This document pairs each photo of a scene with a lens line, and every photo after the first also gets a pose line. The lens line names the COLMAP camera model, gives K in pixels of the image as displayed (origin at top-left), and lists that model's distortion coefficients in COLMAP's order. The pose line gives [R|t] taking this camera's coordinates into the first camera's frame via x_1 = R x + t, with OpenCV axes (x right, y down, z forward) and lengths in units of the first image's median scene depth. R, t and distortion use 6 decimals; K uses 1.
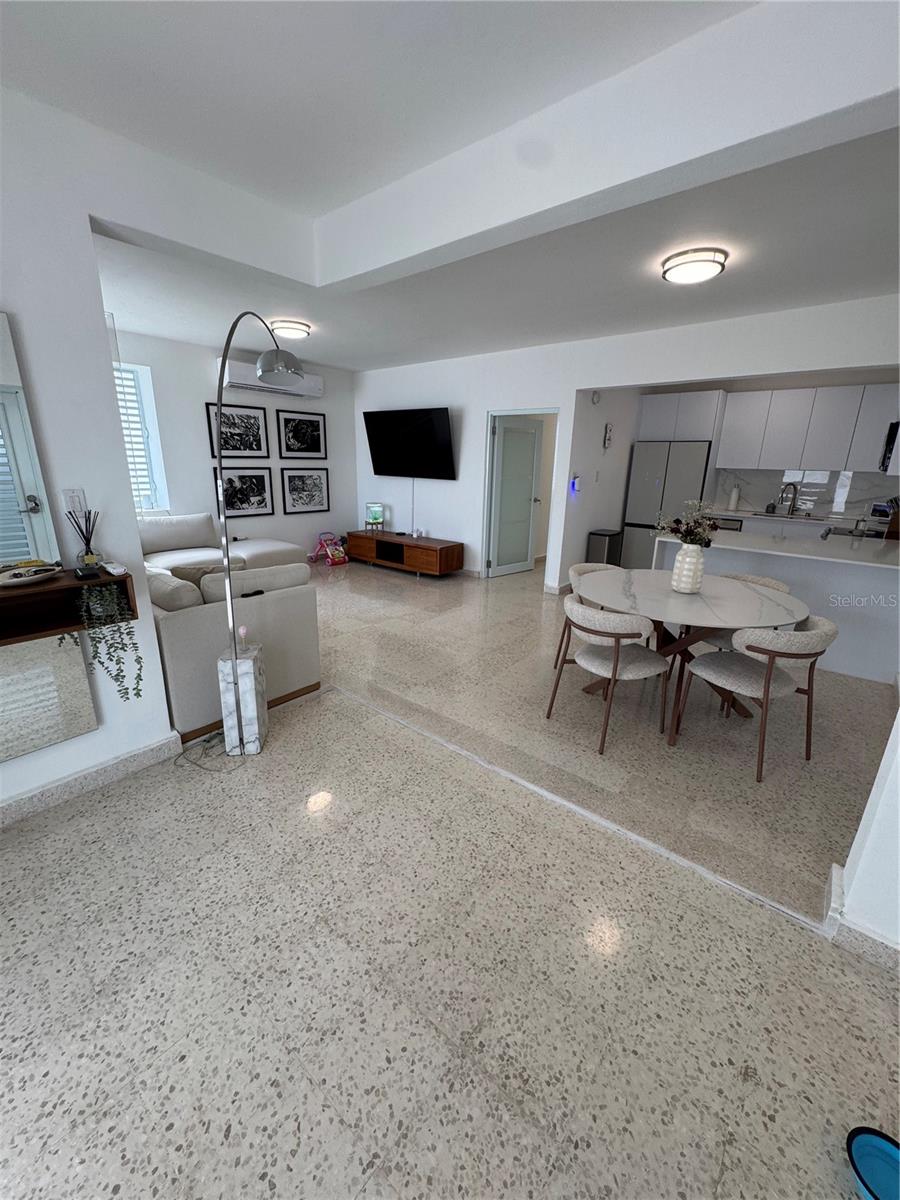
lens RADIAL K [[481.2, 0, 454.0], [0, 481.2, 598.7], [0, 0, 1]] dist [0.001996, 0.000024]
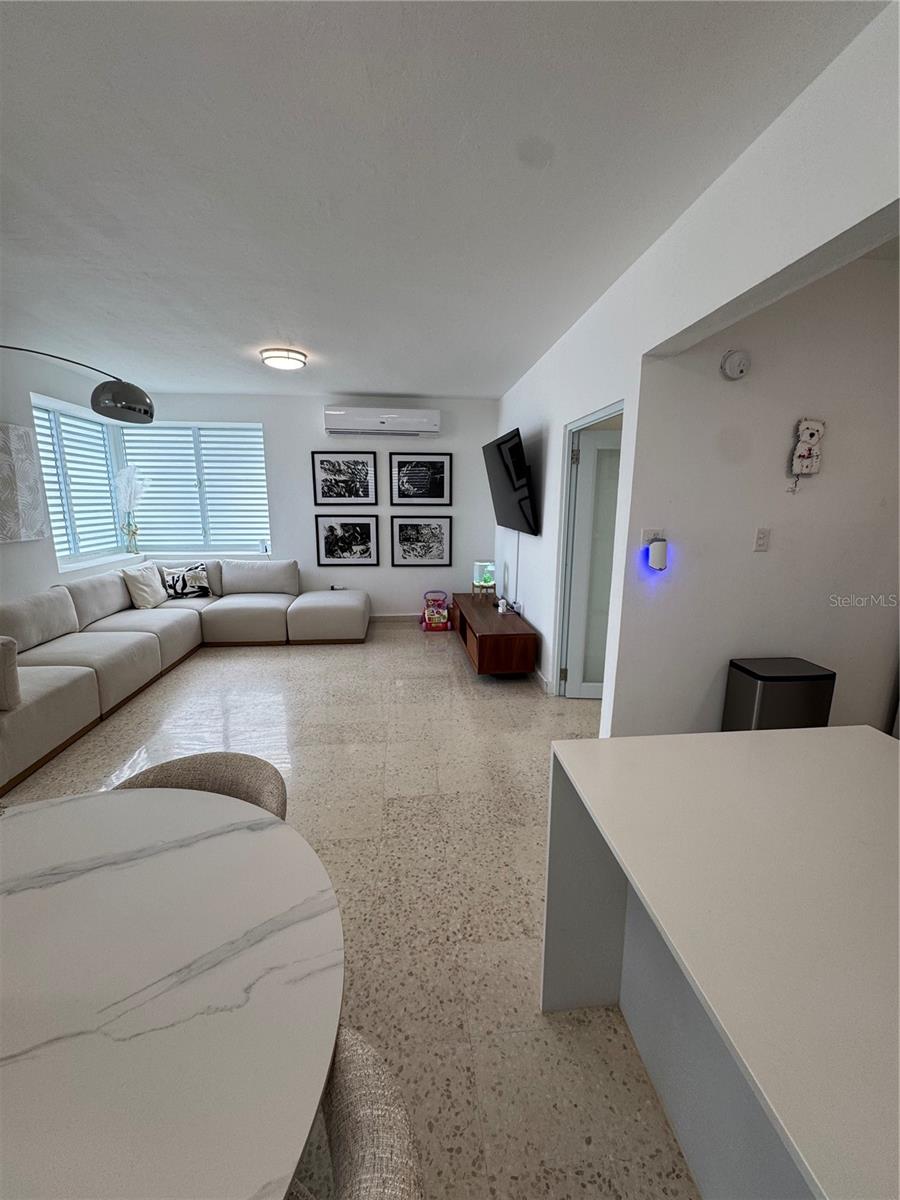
lens RADIAL K [[481.2, 0, 449.2], [0, 481.2, 600.2], [0, 0, 1]] dist [0.001996, 0.000024]
pose [[0.715519, 0.127511, -0.686857, 0.363020], [-0.187085, 0.982264, -0.012540, -0.126553], [0.673076, 0.137473, 0.726684, 0.445310]]
